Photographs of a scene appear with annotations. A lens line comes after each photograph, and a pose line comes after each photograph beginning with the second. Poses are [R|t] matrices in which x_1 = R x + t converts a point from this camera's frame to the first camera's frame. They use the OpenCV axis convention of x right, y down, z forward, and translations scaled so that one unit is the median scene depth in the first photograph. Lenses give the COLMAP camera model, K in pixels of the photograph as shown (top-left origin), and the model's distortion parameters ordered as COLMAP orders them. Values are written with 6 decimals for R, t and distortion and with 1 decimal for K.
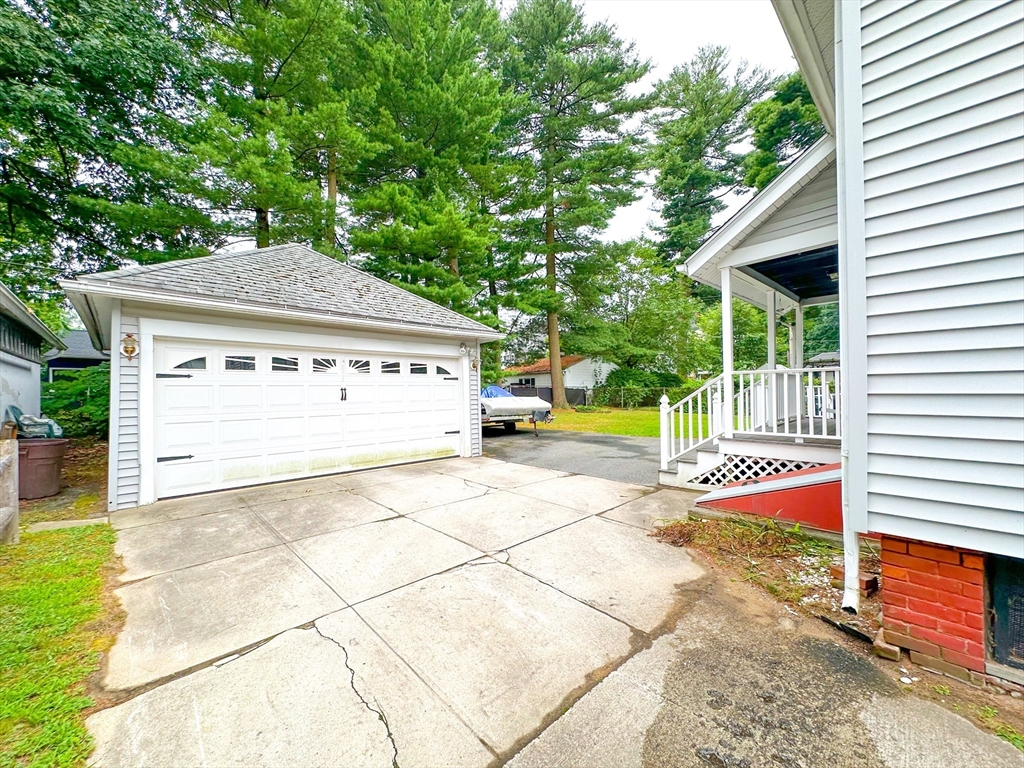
lens RADIAL K [[411.3, 0, 512.0], [0, 411.3, 384.0], [0, 0, 1]] dist [-0.000592, 0.000289]
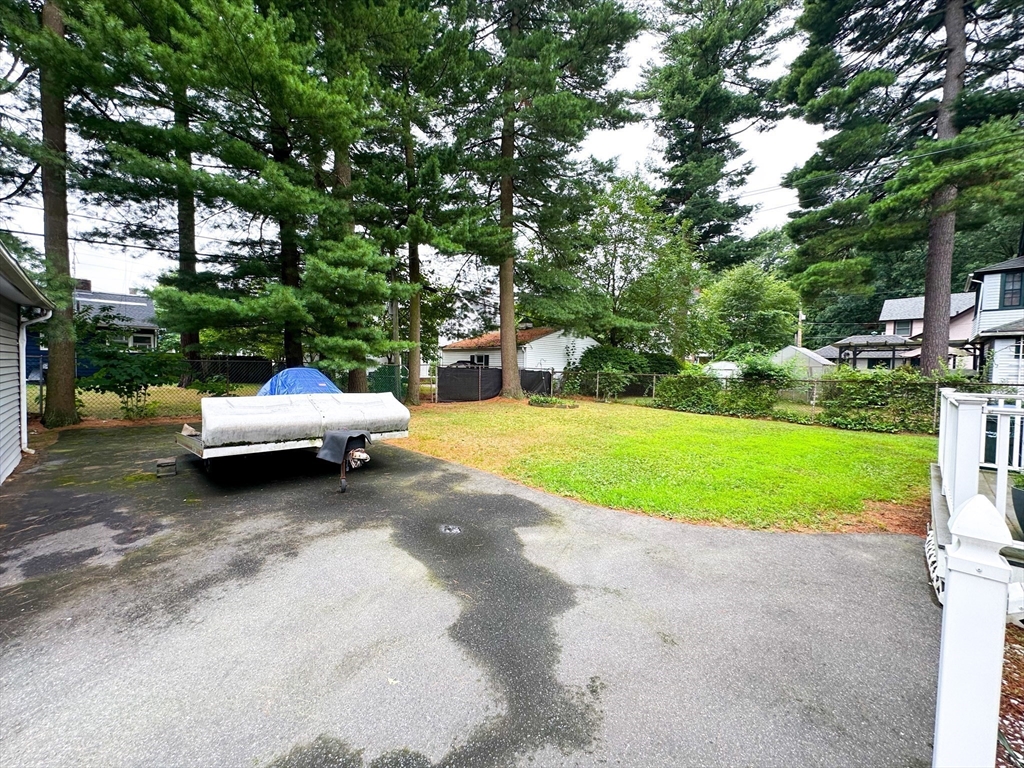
lens RADIAL K [[411.3, 0, 512.0], [0, 411.3, 384.0], [0, 0, 1]] dist [-0.000592, 0.000289]
pose [[0.999411, 0.030974, 0.014742, 0.085764], [-0.031766, 0.997870, 0.056977, -0.005267], [-0.012945, -0.057412, 0.998267, 0.220715]]
